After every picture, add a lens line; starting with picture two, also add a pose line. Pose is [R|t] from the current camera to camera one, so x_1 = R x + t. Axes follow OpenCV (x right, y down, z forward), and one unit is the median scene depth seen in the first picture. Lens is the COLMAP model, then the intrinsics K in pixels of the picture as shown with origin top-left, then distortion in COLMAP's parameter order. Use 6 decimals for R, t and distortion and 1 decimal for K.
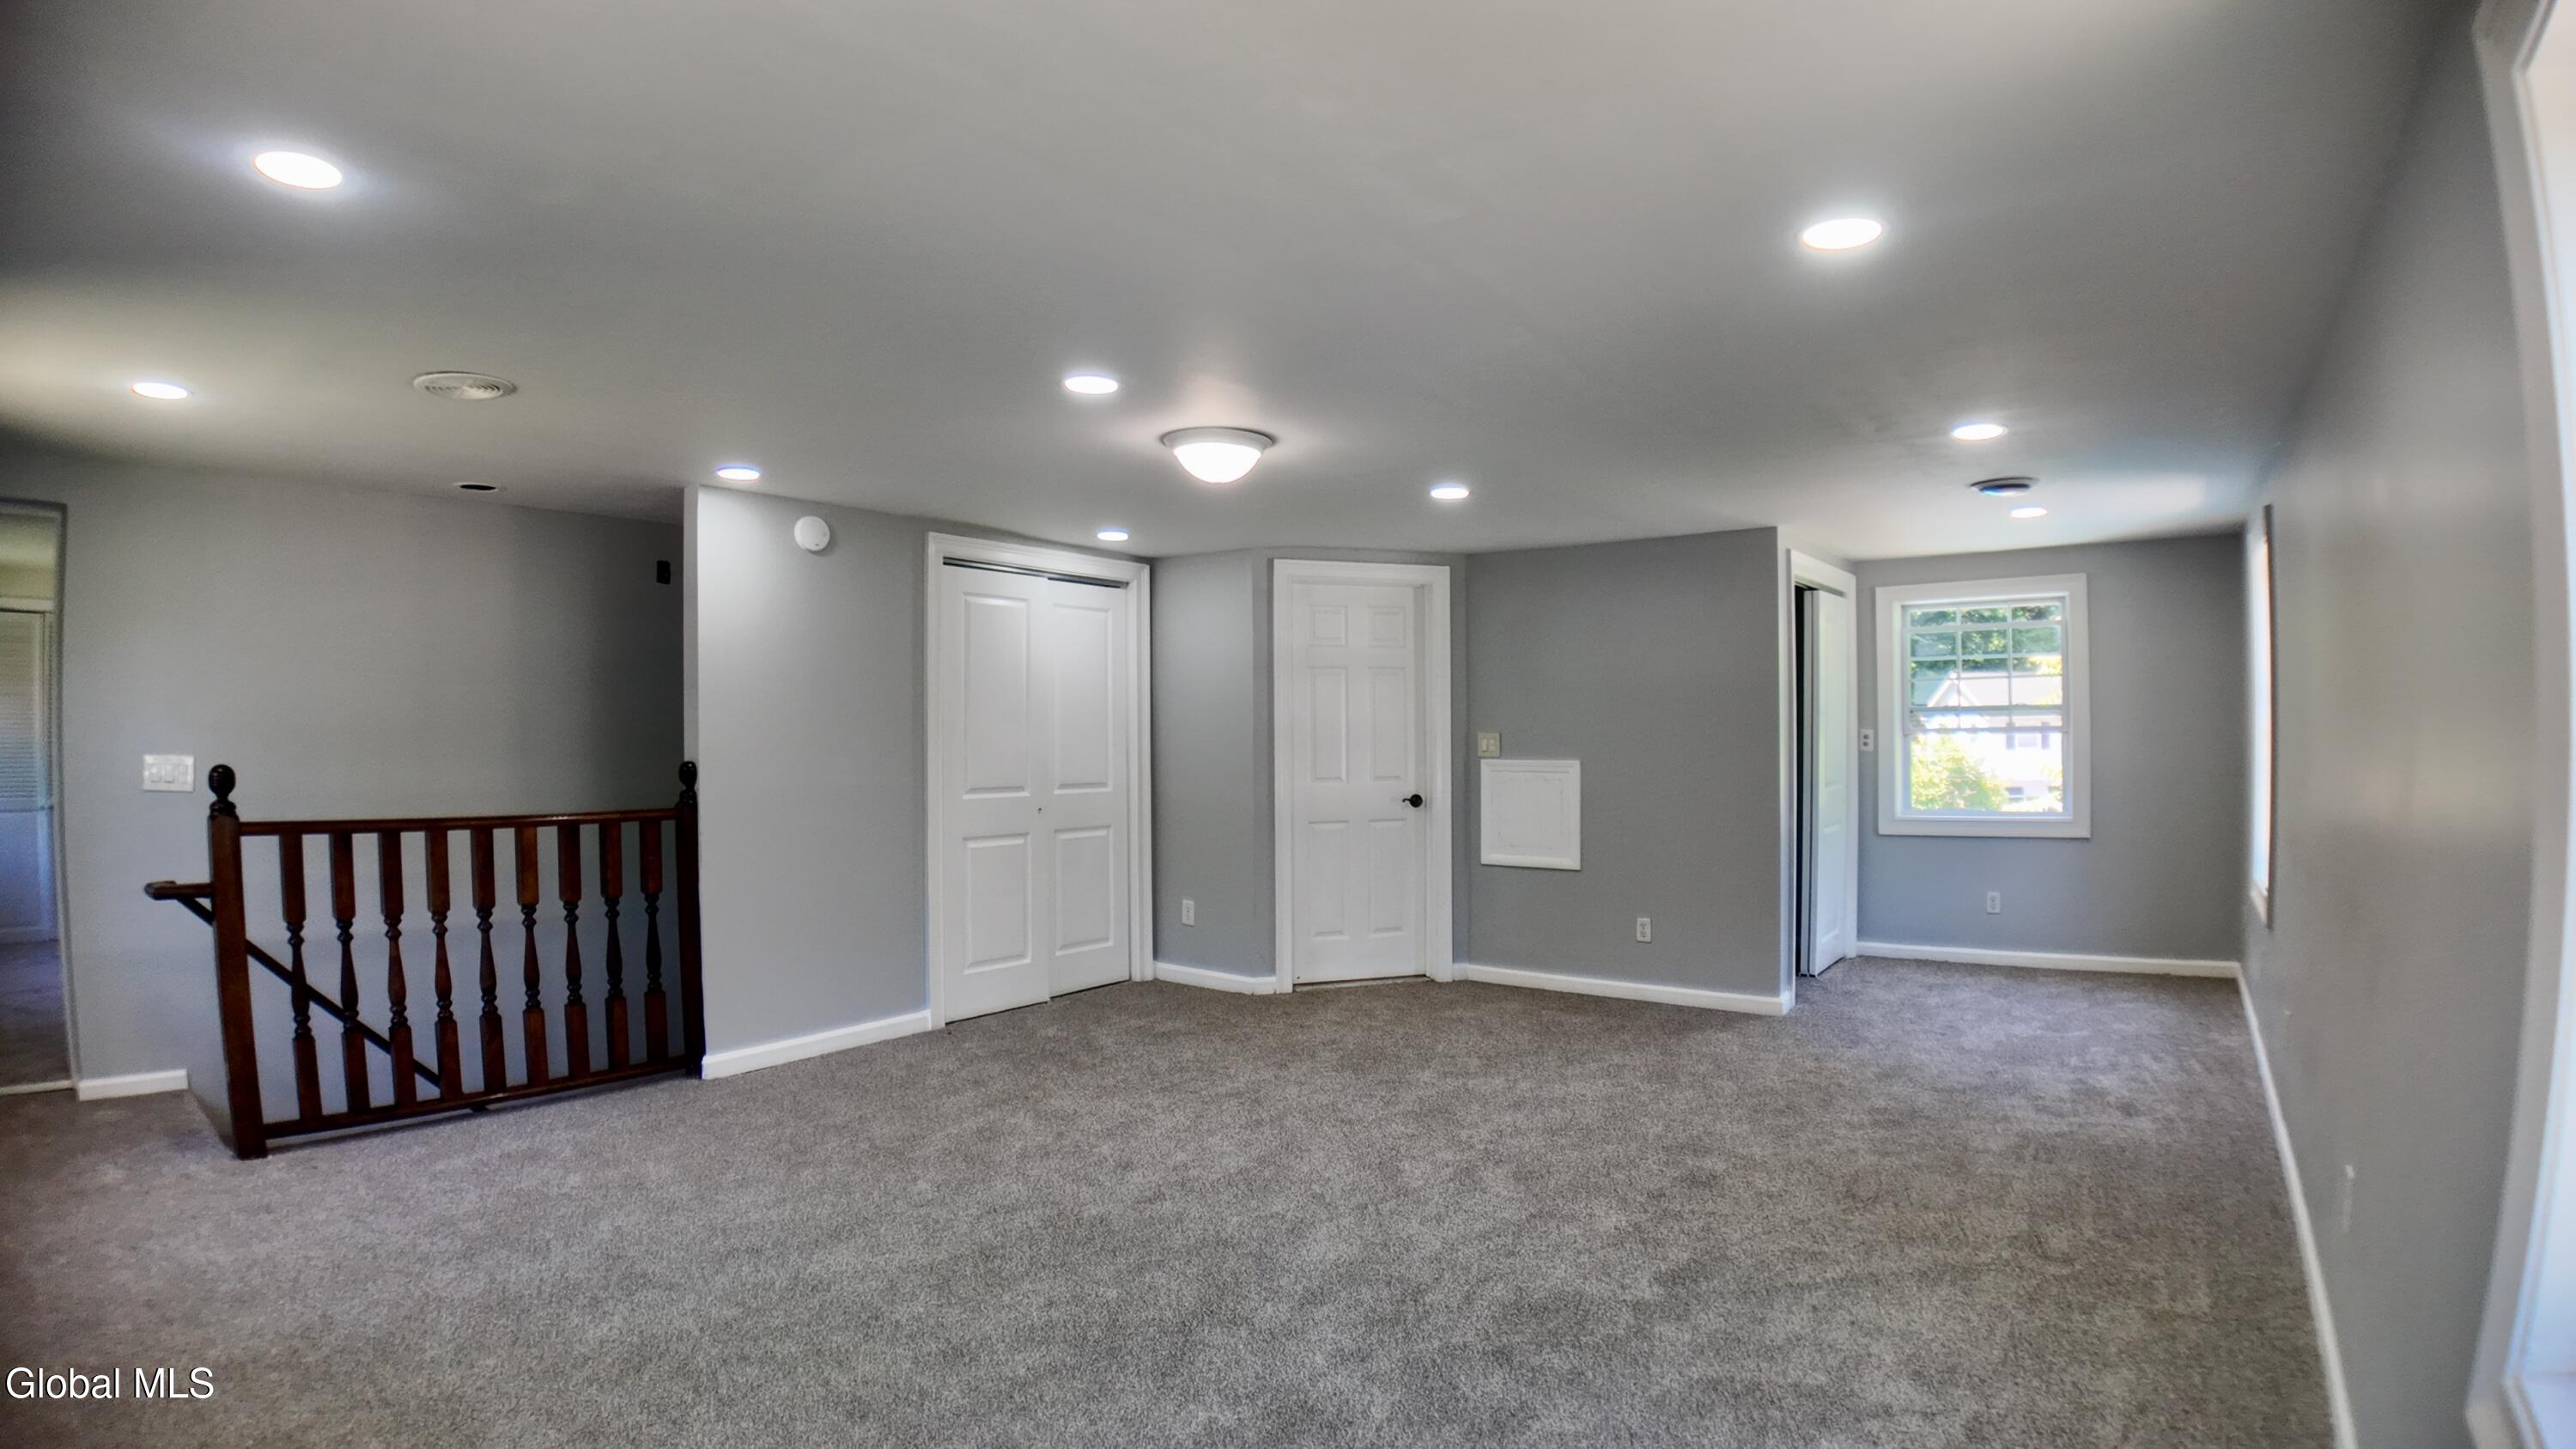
lens RADIAL K [[1251.0, 0, 1288.0], [0, 1251.0, 724.5], [0, 0, 1]] dist [-0.120863, -0.000355]
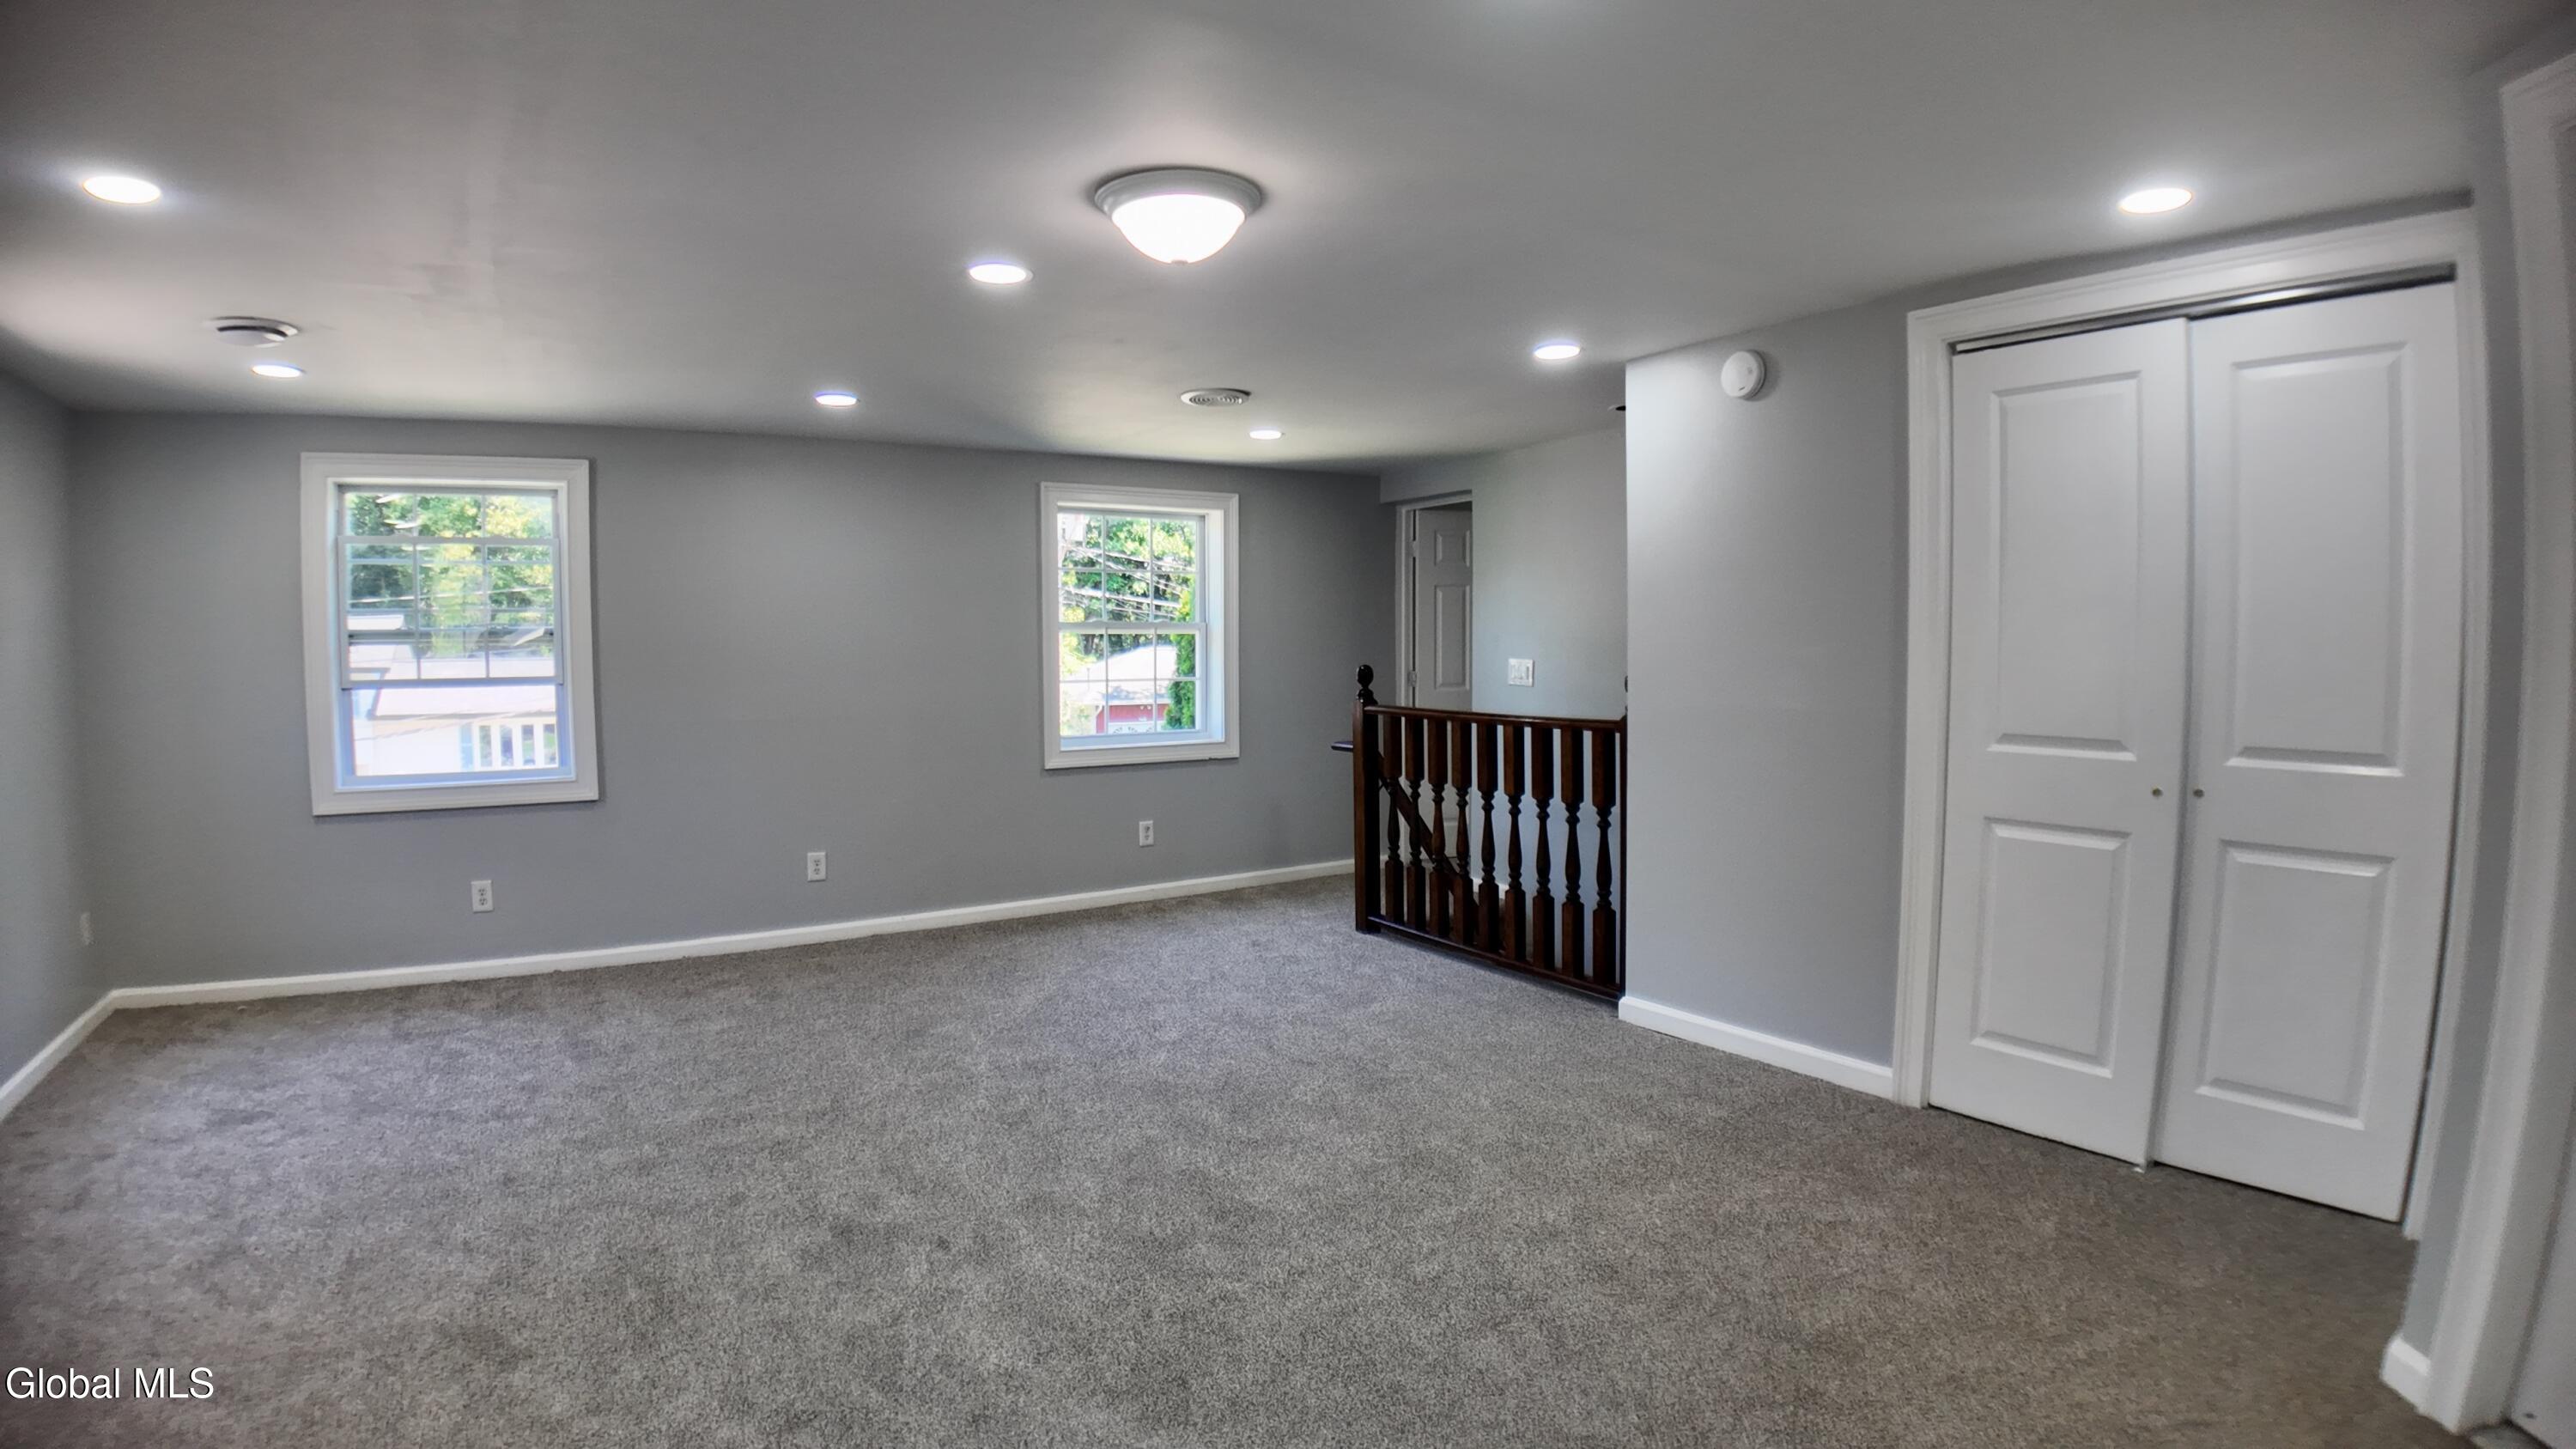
lens RADIAL K [[1248.6, 0, 1283.3], [0, 1248.6, 726.5], [0, 0, 1]] dist [-0.101011, 0.000473]
pose [[-0.357903, 0.064450, -0.931532, 0.463622], [0.018745, 0.997910, 0.061841, 0.009019], [0.933571, 0.004671, -0.358363, 1.087947]]
